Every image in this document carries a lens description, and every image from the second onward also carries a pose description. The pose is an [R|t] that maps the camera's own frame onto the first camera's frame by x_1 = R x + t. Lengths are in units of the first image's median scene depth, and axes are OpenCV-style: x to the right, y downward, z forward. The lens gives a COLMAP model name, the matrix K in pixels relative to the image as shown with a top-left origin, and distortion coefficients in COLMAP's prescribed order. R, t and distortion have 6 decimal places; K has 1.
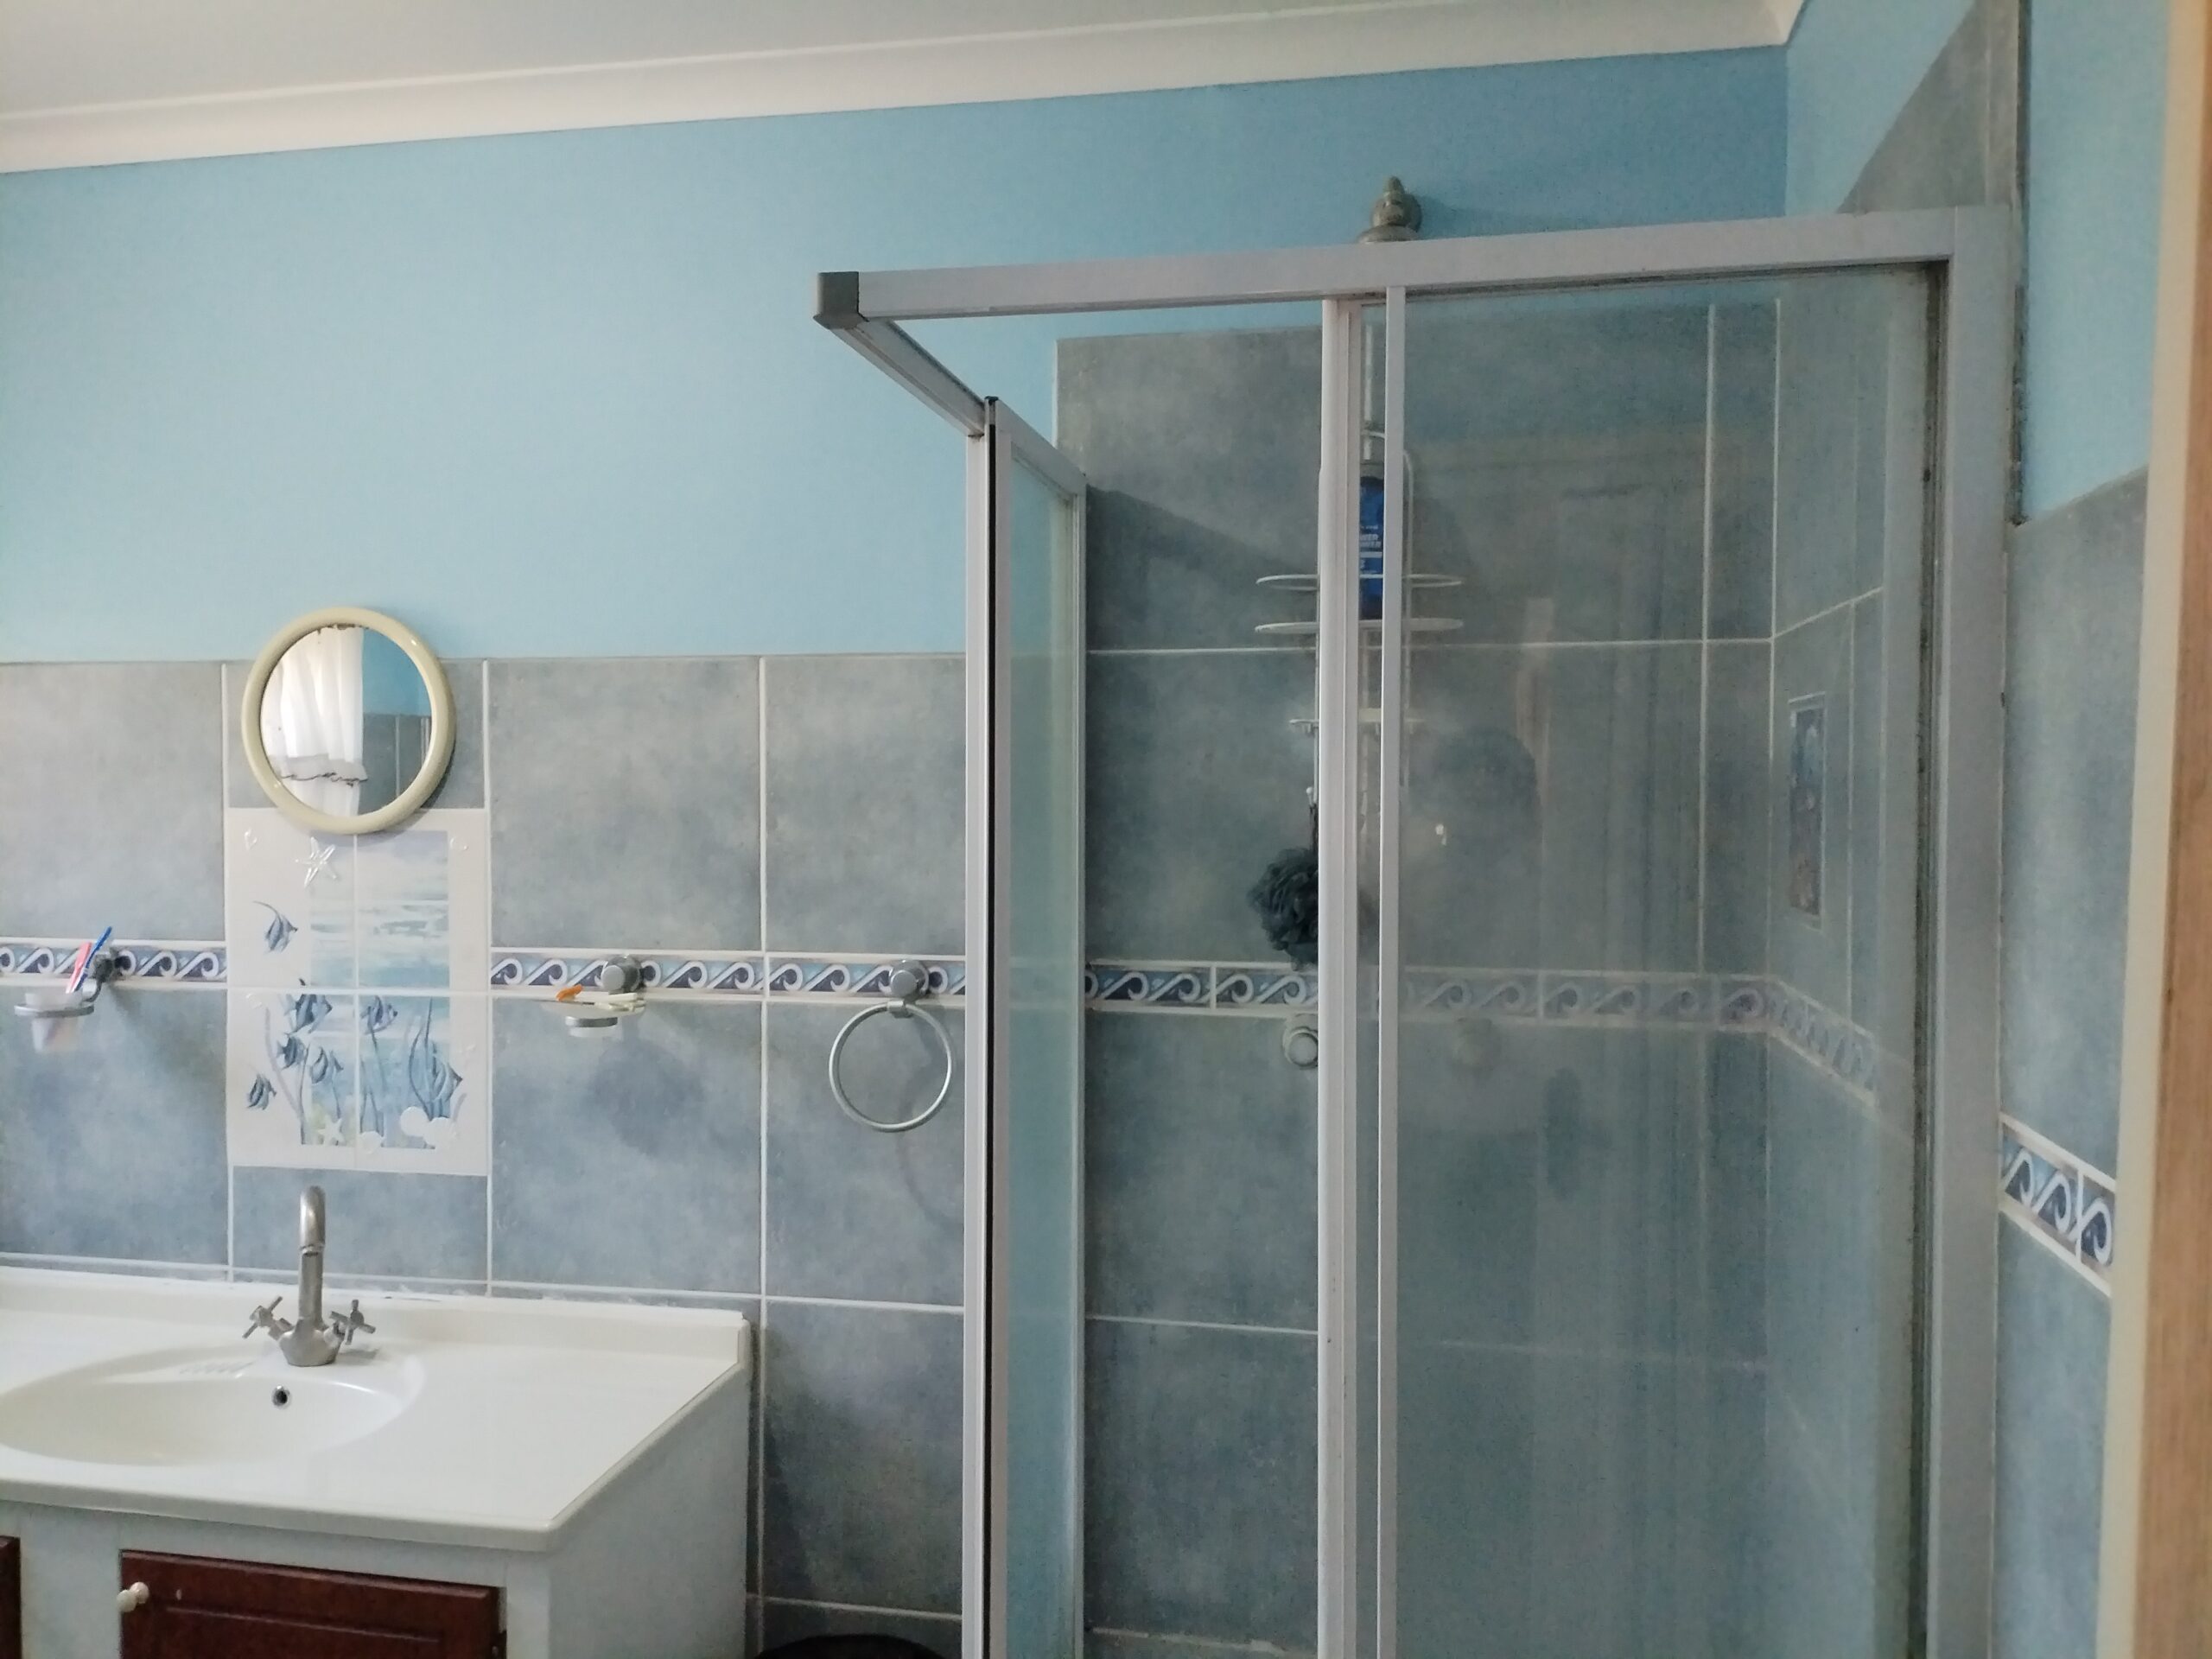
lens RADIAL K [[1669.6, 0, 1105.0], [0, 1669.6, 845.7], [0, 0, 1]] dist [0.066868, -0.069560]
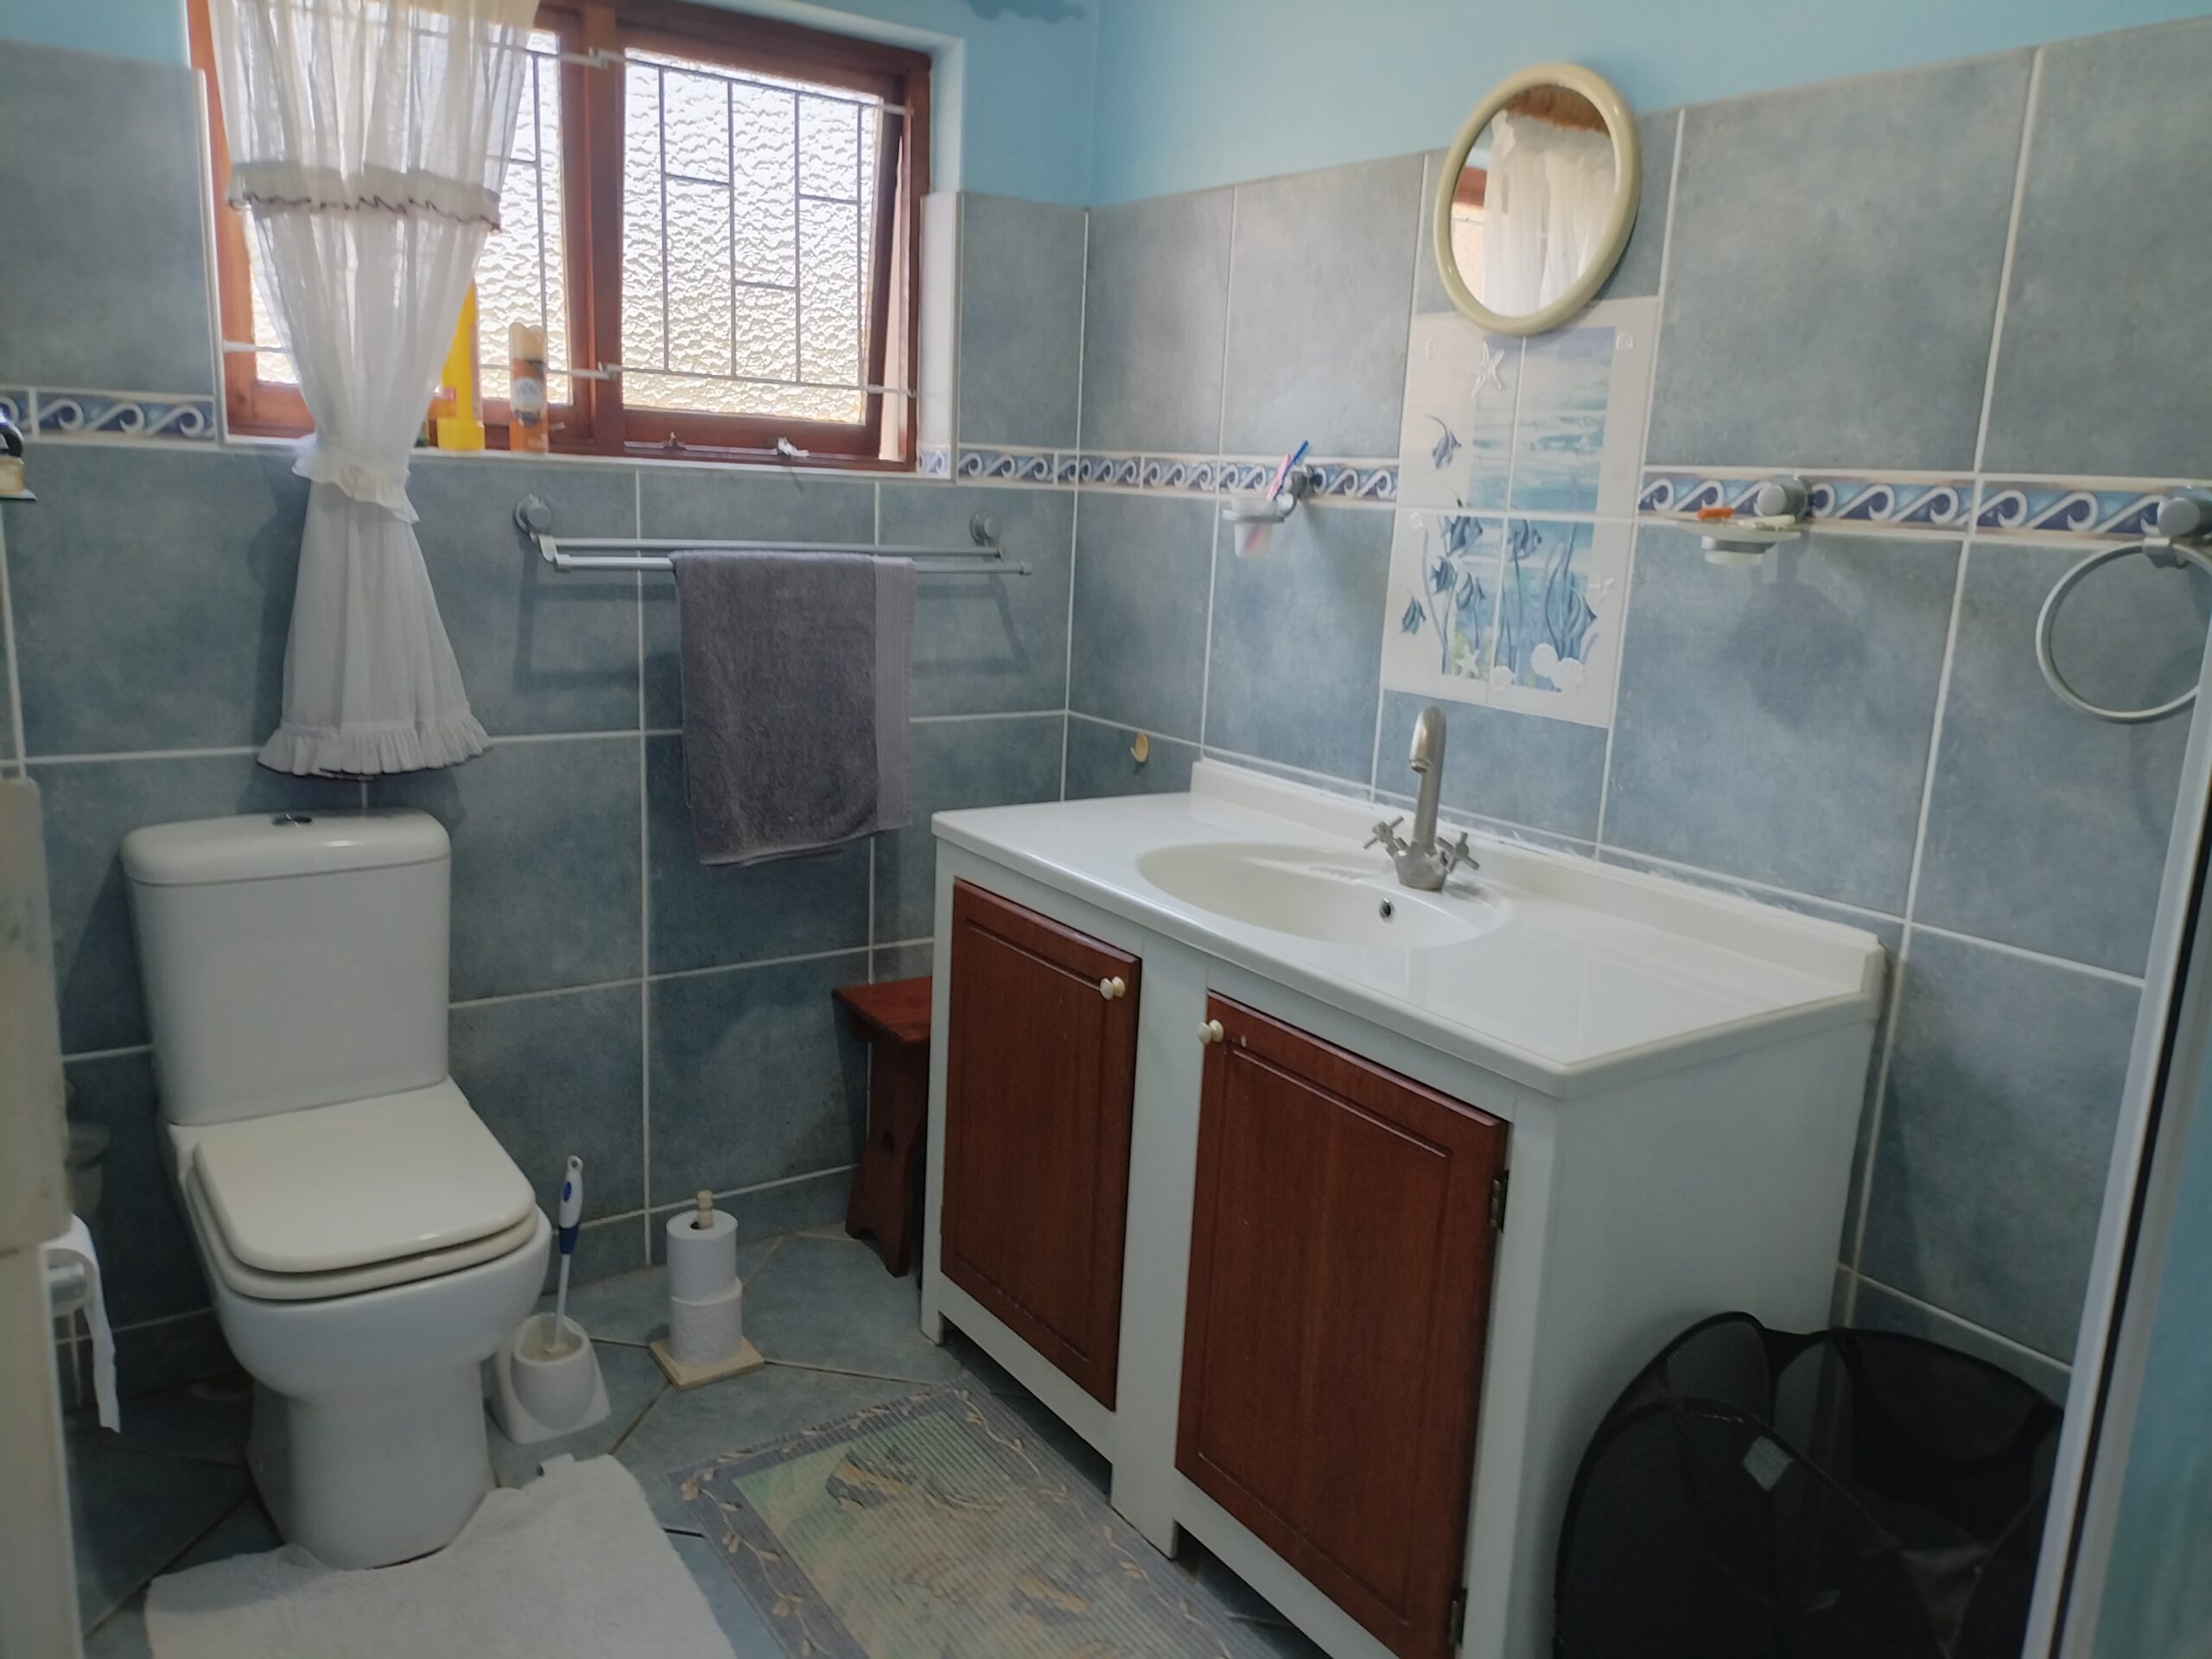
lens RADIAL K [[1669.6, 0, 1106.4], [0, 1669.6, 838.4], [0, 0, 1]] dist [0.066868, -0.069560]
pose [[0.722846, 0.177874, -0.667723, 0.048420], [-0.067736, 0.979887, 0.187703, 0.105111], [0.687681, -0.090452, 0.720356, 0.168251]]
